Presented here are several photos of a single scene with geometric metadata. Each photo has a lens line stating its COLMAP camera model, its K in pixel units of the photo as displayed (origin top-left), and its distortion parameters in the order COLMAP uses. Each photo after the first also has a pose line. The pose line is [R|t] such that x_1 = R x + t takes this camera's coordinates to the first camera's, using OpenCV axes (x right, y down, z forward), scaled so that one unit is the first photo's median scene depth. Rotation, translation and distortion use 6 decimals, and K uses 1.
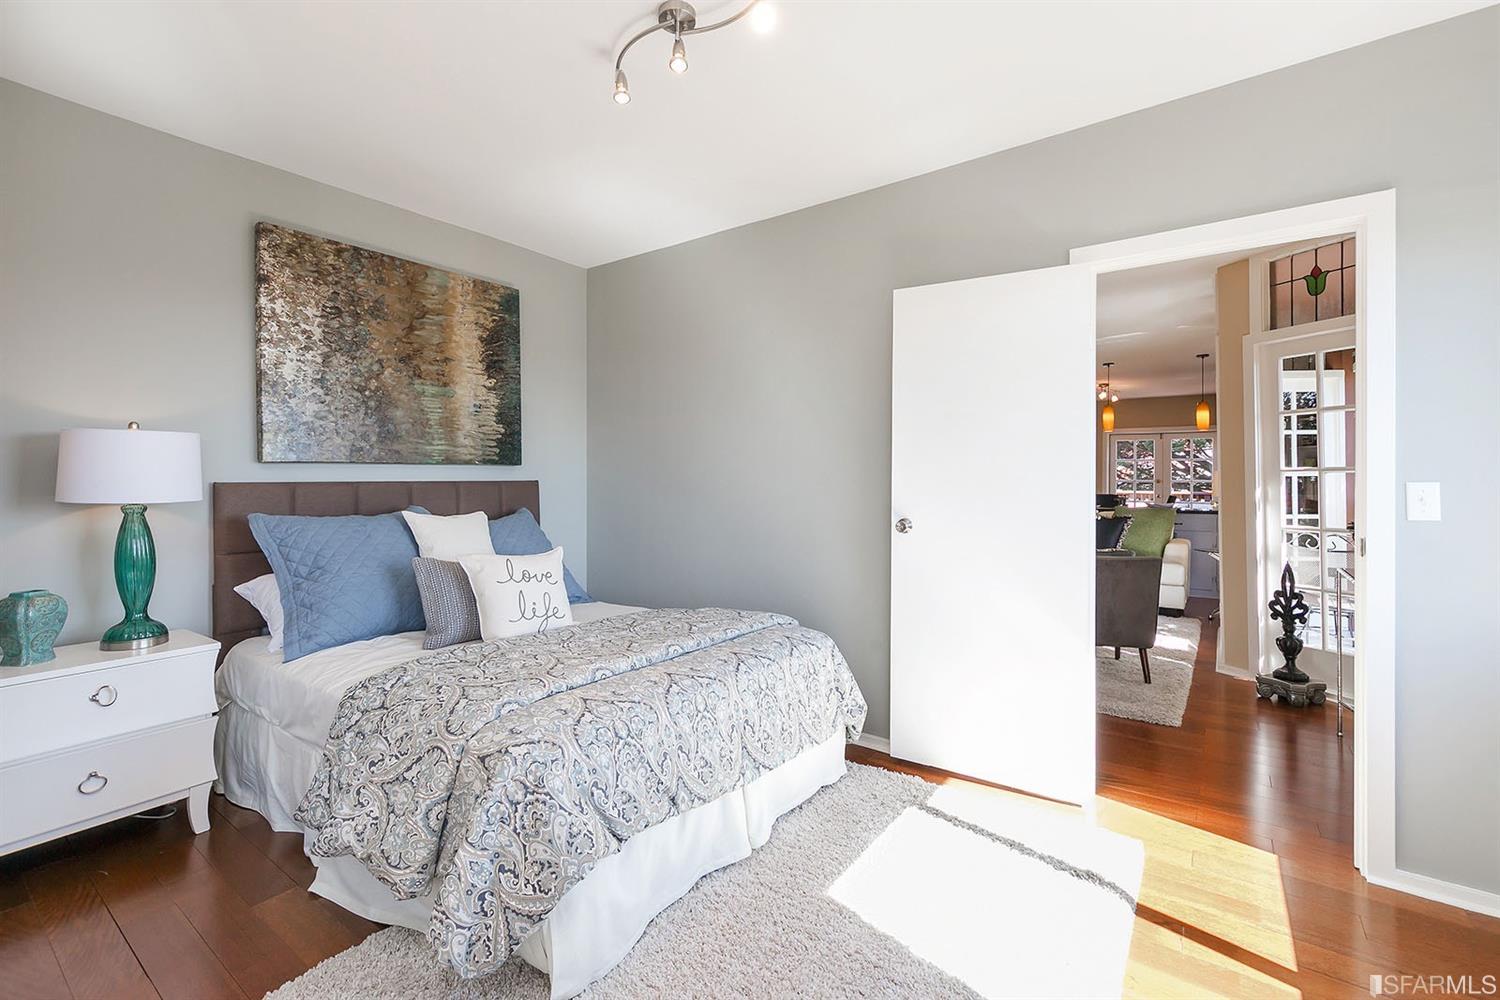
lens RADIAL K [[647.5, 0, 753.9], [0, 647.5, 486.3], [0, 0, 1]] dist [0.002612, 0.000144]
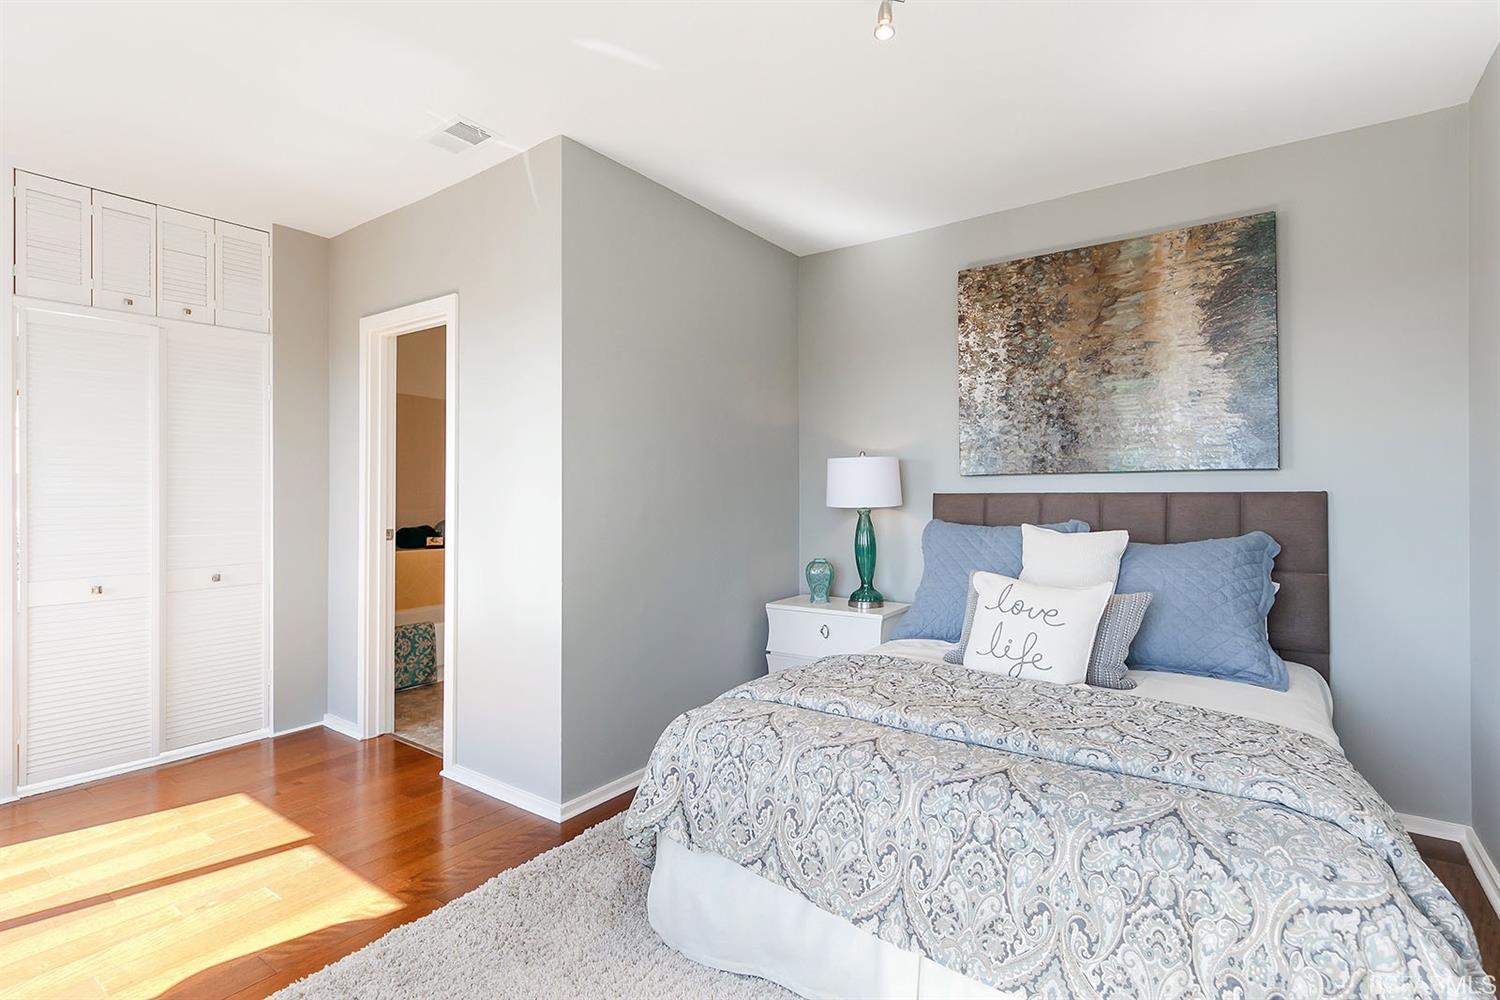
lens RADIAL K [[710.3, 0, 750.0], [0, 710.3, 500.0], [0, 0, 1]] dist [-0.000634, 0.000162]
pose [[0.009349, 0.013657, -0.999863, 0.482872], [-0.005456, 0.999893, 0.013607, -0.008619], [0.999941, 0.005328, 0.009422, 0.560170]]
